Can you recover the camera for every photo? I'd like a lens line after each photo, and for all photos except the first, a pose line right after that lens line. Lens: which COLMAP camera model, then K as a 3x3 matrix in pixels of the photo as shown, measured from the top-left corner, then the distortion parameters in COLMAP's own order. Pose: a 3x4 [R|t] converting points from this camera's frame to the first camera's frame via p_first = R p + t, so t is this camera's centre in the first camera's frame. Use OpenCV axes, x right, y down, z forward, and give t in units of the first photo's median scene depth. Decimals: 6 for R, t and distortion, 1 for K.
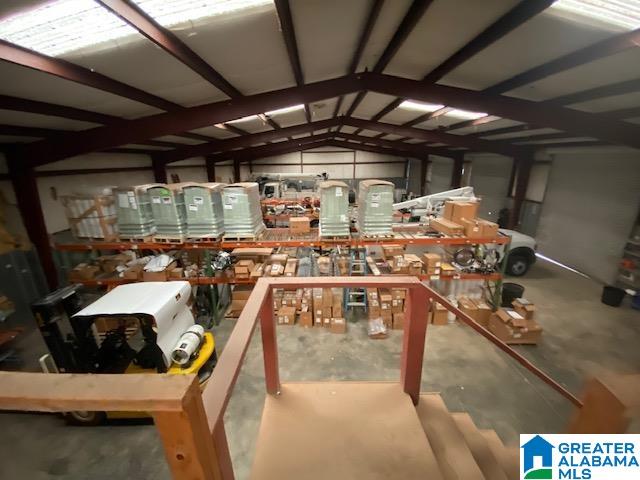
lens RADIAL K [[257.9, 0, 318.2], [0, 257.9, 238.5], [0, 0, 1]] dist [0.016207, -0.021580]
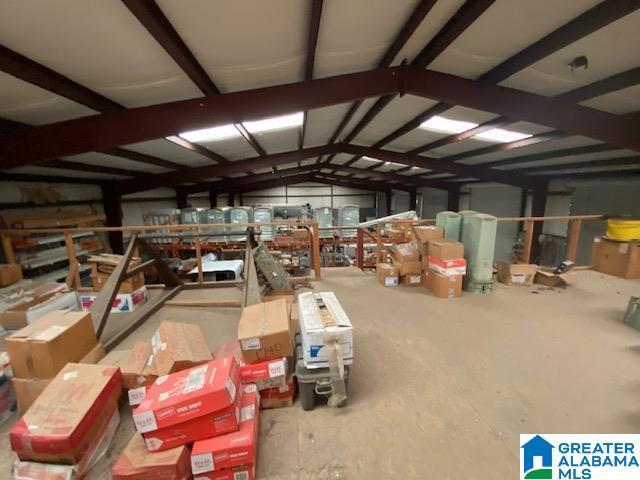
lens RADIAL K [[257.9, 0, 318.2], [0, 257.9, 238.5], [0, 0, 1]] dist [0.016207, -0.021580]
pose [[0.995747, -0.017289, 0.090496, -0.066004], [0.028272, 0.992186, -0.121524, 0.102395], [-0.087687, 0.123565, 0.988455, -0.318767]]
